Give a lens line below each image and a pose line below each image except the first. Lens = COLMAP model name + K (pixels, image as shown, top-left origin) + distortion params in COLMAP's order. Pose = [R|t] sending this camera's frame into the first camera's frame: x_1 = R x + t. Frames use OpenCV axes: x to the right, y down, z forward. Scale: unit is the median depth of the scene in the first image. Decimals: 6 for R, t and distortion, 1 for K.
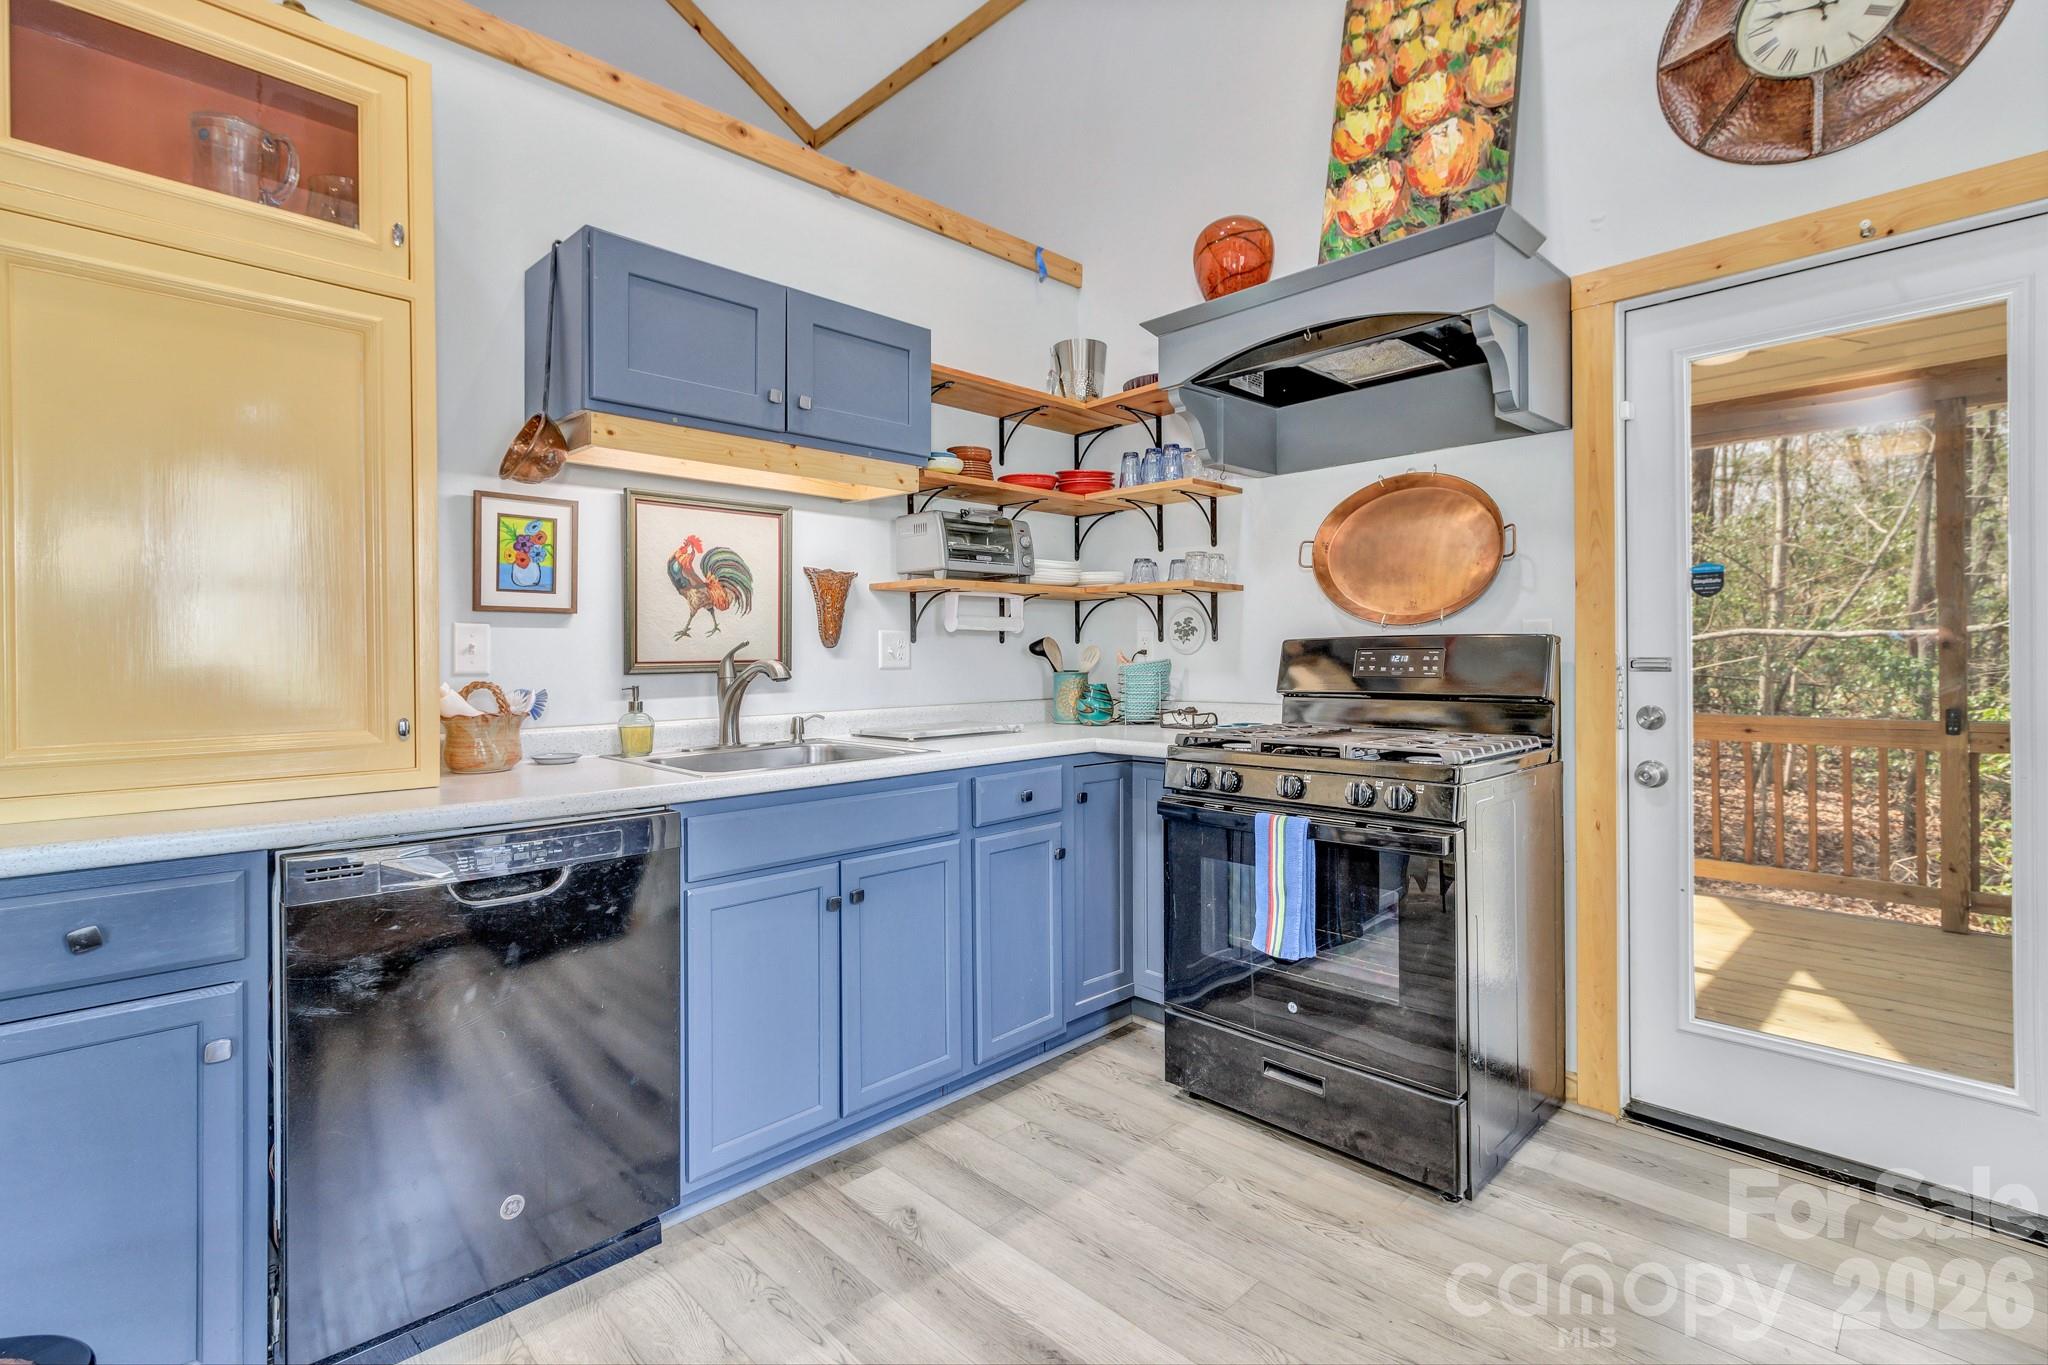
lens RADIAL K [[943.0, 0, 1032.2], [0, 943.0, 656.2], [0, 0, 1]] dist [0.002085, 0.000835]
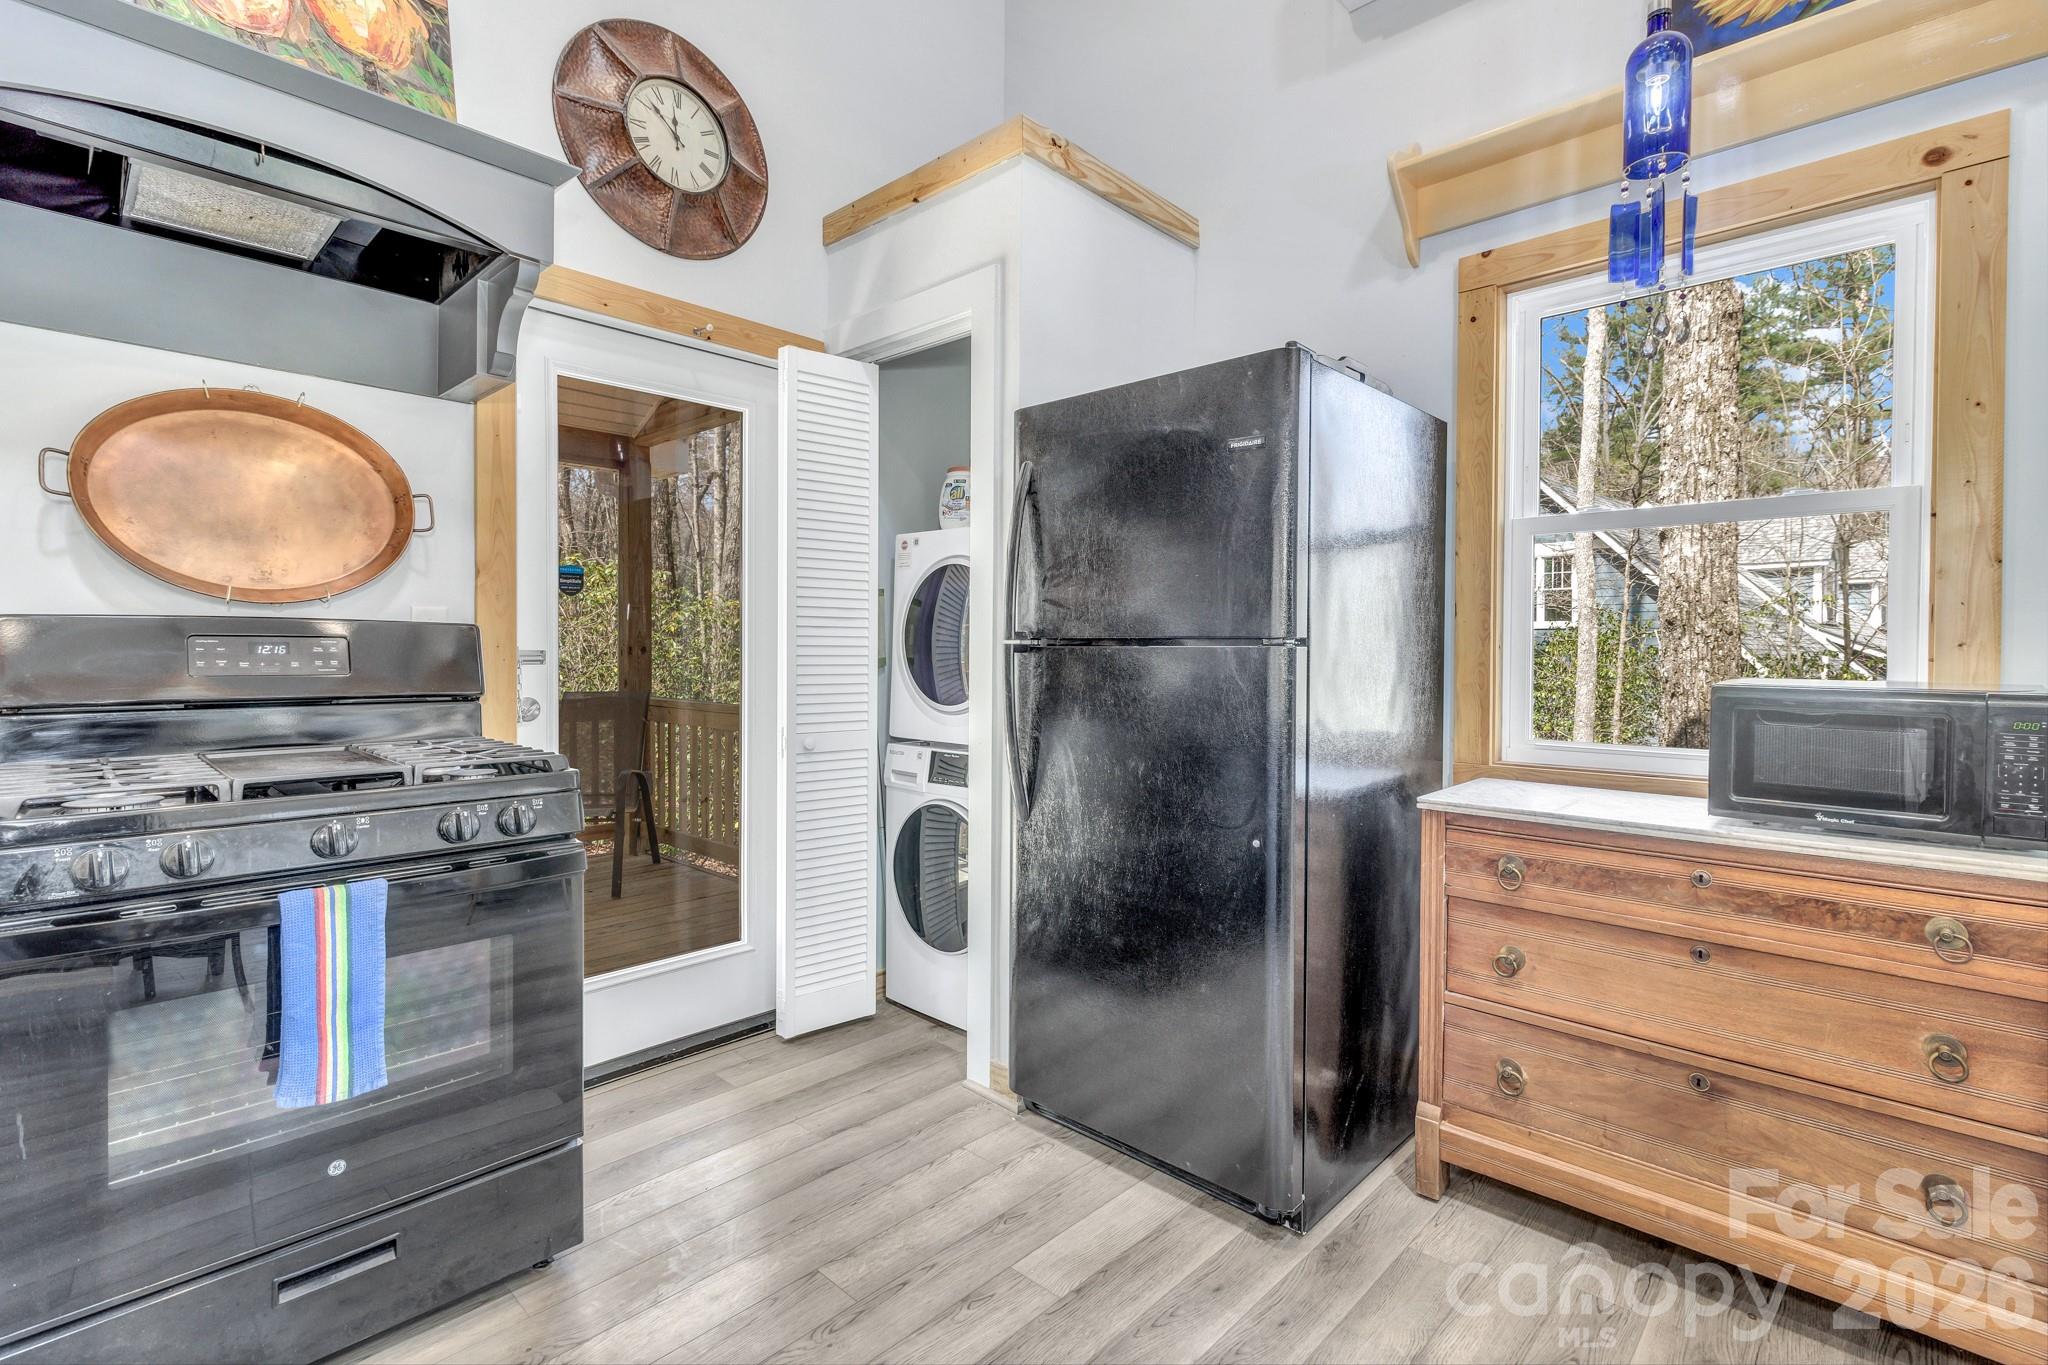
lens RADIAL K [[943.0, 0, 1020.5], [0, 943.0, 656.8], [0, 0, 1]] dist [0.002085, 0.000835]
pose [[-0.035778, 0.000032, 0.999360, -0.368398], [-0.006886, 0.999976, -0.000278, 0.004320], [-0.999336, -0.006892, -0.035777, 0.478651]]
